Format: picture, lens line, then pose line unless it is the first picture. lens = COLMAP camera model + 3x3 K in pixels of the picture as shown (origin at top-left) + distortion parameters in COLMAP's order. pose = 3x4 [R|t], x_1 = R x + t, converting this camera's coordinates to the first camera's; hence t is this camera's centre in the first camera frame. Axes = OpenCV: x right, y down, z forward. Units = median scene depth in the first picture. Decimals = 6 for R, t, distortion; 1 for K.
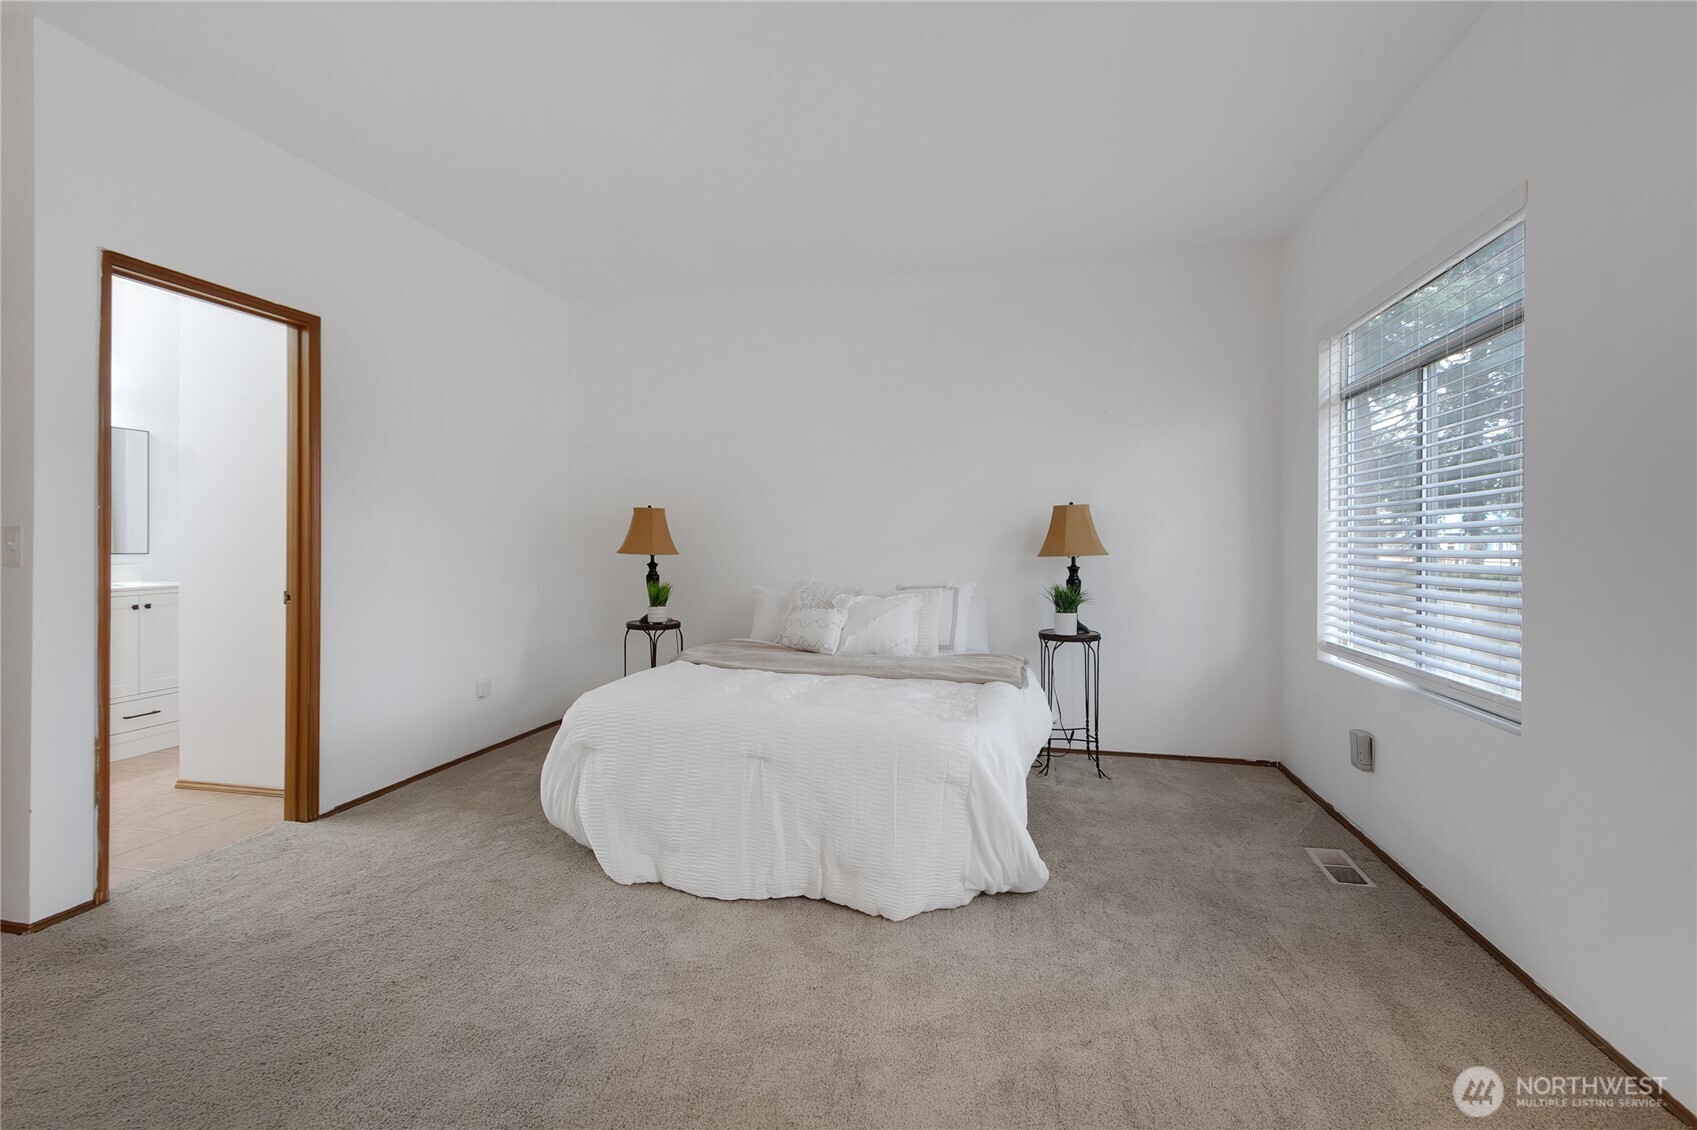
lens RADIAL K [[791.8, 0, 848.5], [0, 791.8, 565.0], [0, 0, 1]] dist [0.014819, 0.000102]
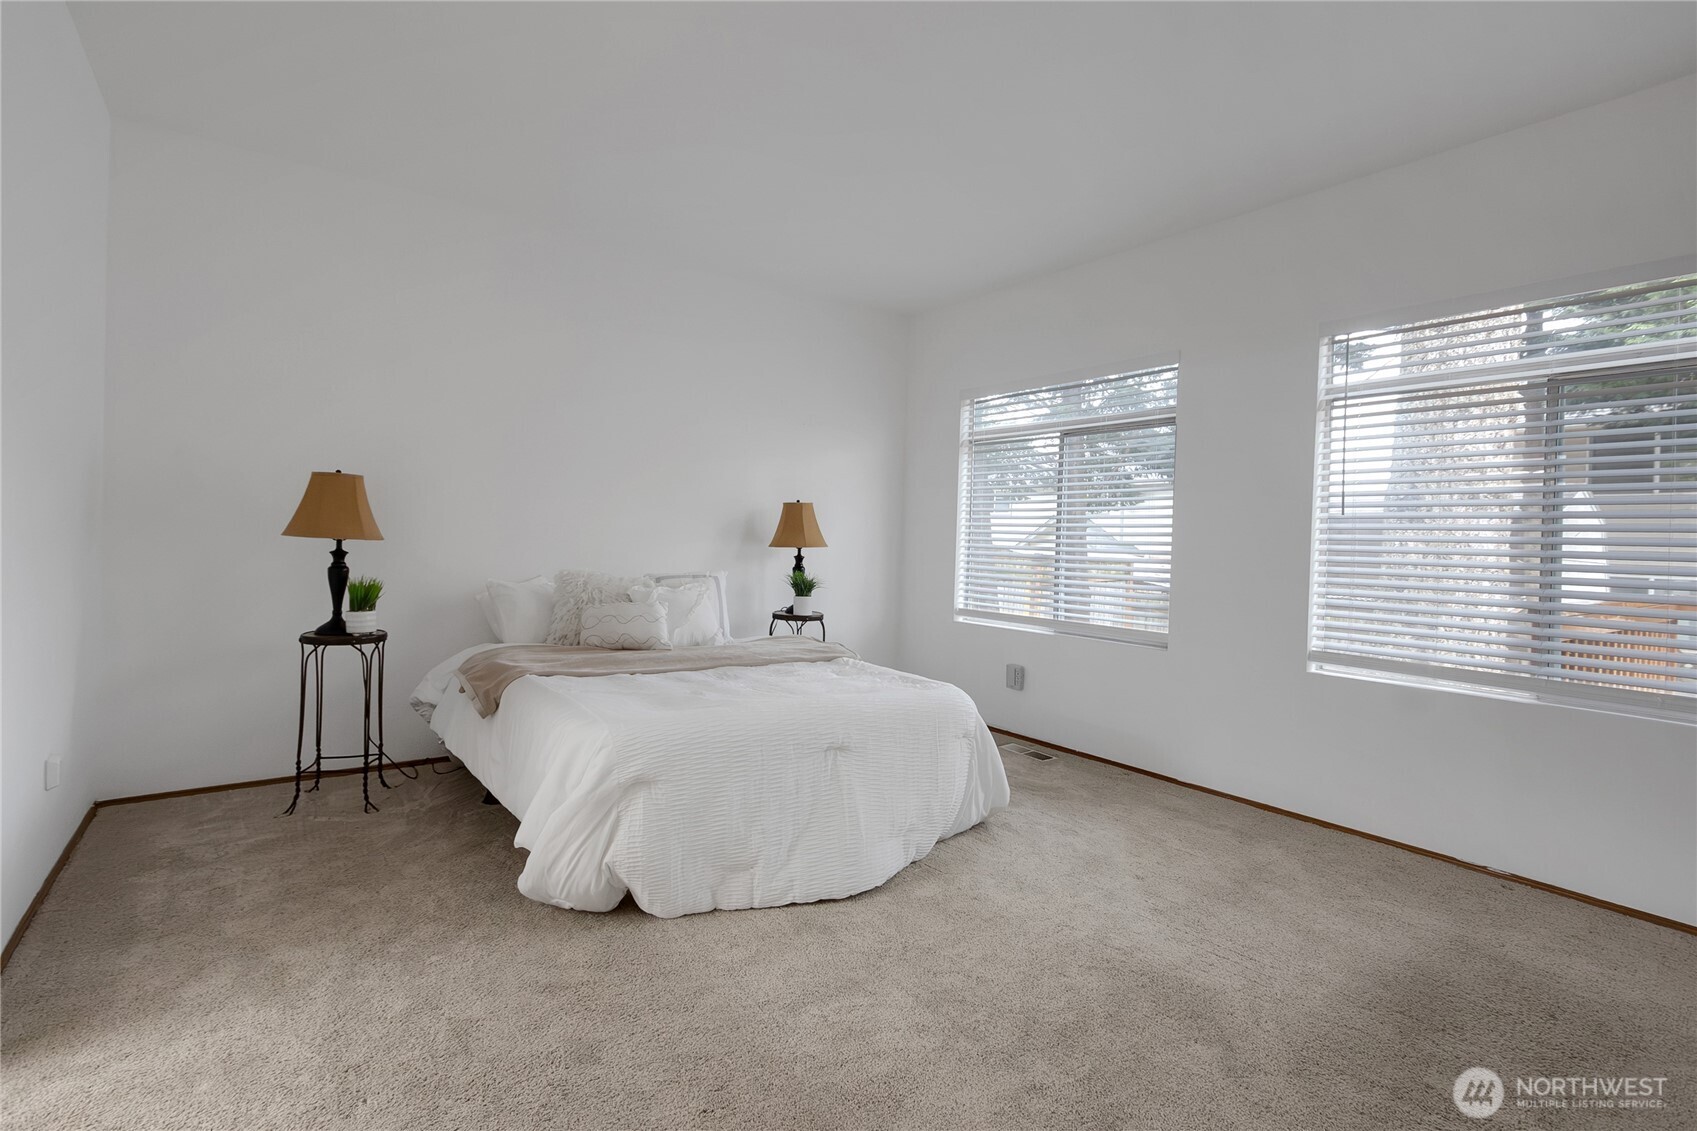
lens RADIAL K [[765.9, 0, 848.5], [0, 765.9, 565.5], [0, 0, 1]] dist [-0.000036, 0.000363]
pose [[0.647768, -0.009446, 0.761779, -0.691156], [-0.005957, 0.999830, 0.017463, -0.005692], [-0.761814, -0.015850, 0.647602, 0.295177]]
